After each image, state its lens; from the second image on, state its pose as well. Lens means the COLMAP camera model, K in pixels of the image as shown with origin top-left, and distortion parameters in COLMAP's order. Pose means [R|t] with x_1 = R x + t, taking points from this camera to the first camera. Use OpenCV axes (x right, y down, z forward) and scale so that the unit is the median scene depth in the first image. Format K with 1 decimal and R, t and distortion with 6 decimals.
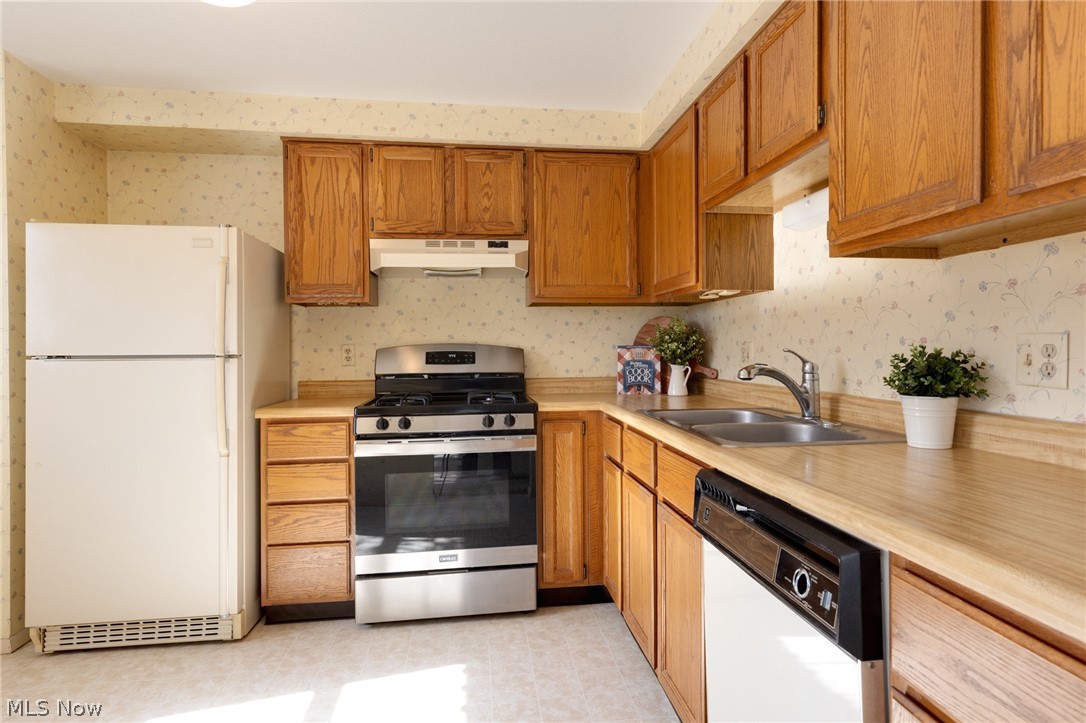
lens RADIAL K [[594.0, 0, 548.1], [0, 594.0, 352.4], [0, 0, 1]] dist [0.001617, 0.000332]
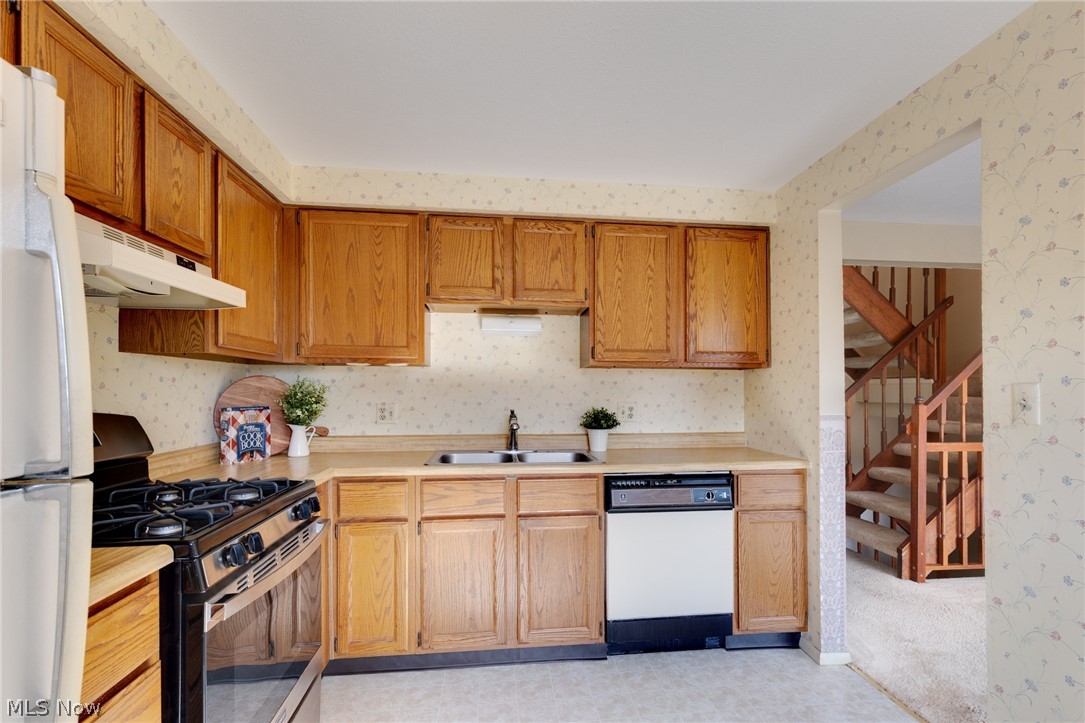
lens RADIAL K [[508.4, 0, 544.9], [0, 508.4, 384.7], [0, 0, 1]] dist [0.023633, 0.000075]
pose [[0.015600, 0.018950, 0.999699, -1.013516], [0.004571, 0.999809, -0.019024, -0.047263], [-0.999868, 0.004866, 0.015510, 0.889525]]
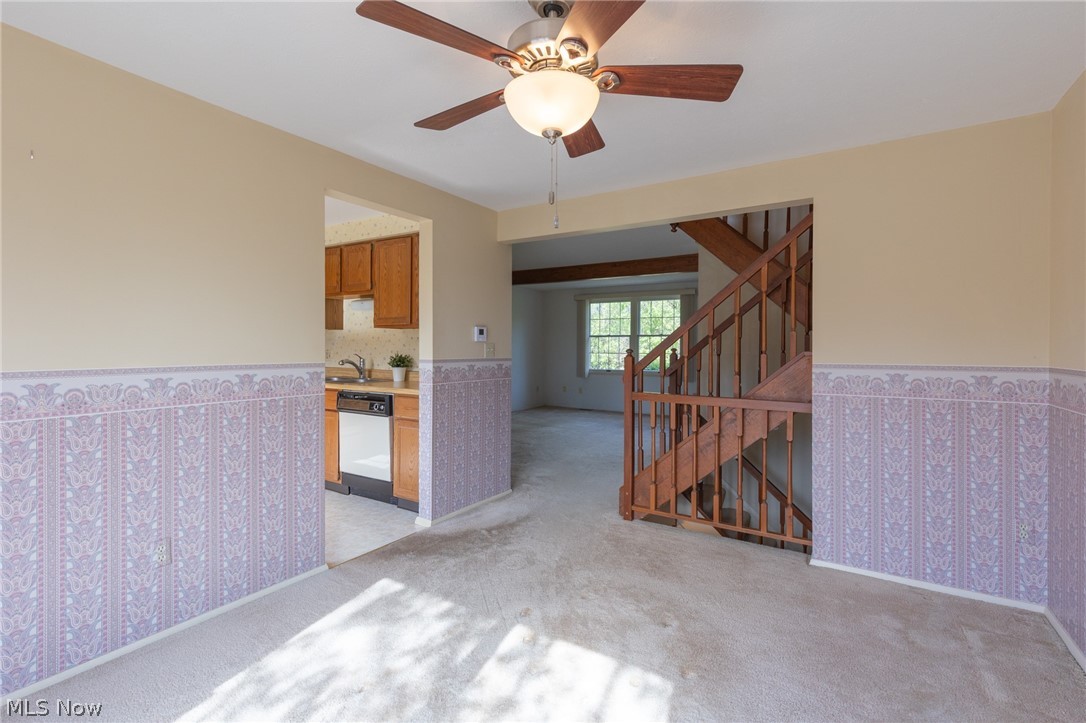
lens RADIAL K [[487.7, 0, 551.3], [0, 487.7, 355.9], [0, 0, 1]] dist [0.002322, 0.000221]
pose [[0.630388, -0.005565, 0.776260, -0.824576], [-0.004991, 0.999925, 0.011222, -0.026252], [-0.776264, -0.010949, 0.630313, -1.215142]]
